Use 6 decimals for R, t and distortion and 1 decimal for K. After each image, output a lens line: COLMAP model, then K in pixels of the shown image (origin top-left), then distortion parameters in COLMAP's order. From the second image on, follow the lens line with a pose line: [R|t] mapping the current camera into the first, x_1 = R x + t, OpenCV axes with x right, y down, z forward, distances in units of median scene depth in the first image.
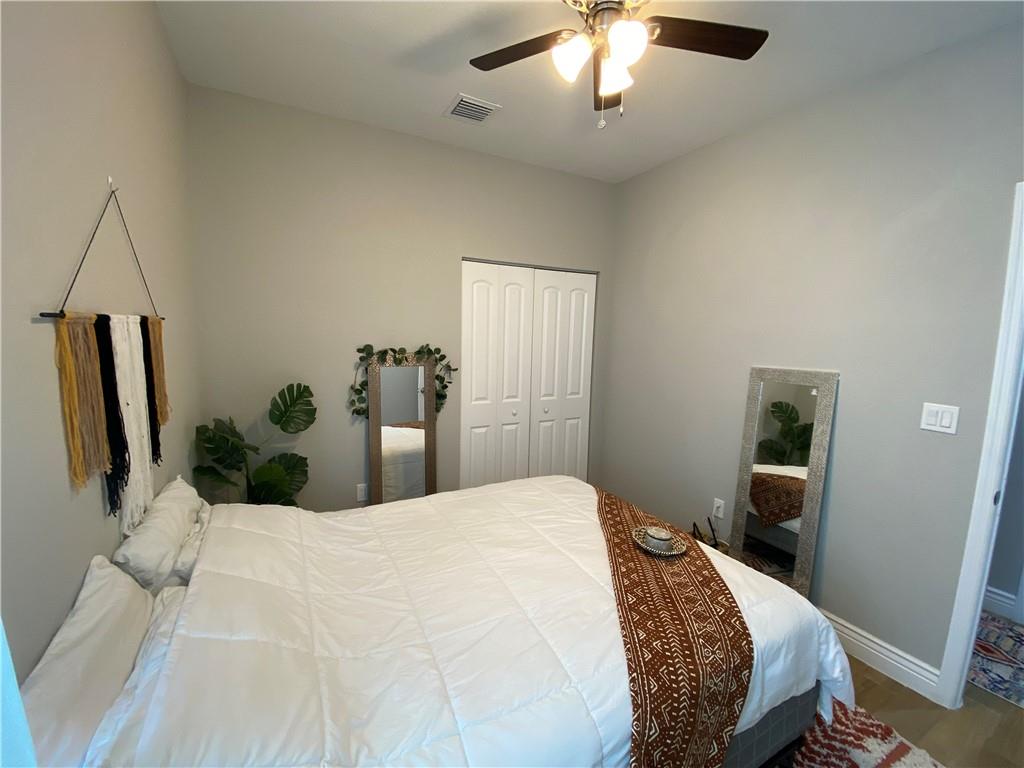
lens RADIAL K [[410.3, 0, 505.4], [0, 410.3, 381.5], [0, 0, 1]] dist [0.014309, -0.017097]
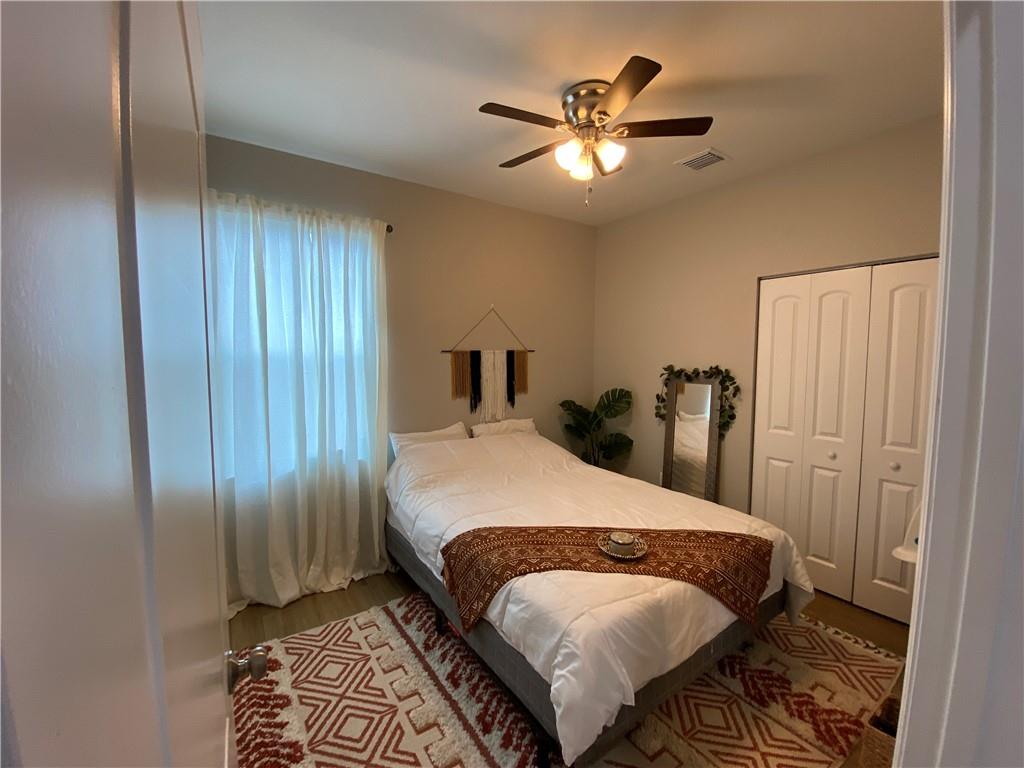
lens RADIAL K [[410.3, 0, 505.4], [0, 410.3, 381.5], [0, 0, 1]] dist [0.014309, -0.017097]
pose [[0.092023, 0.045610, -0.994712, 0.864692], [-0.115537, 0.992692, 0.034829, -0.022583], [0.989031, 0.111721, 0.096620, 0.348023]]
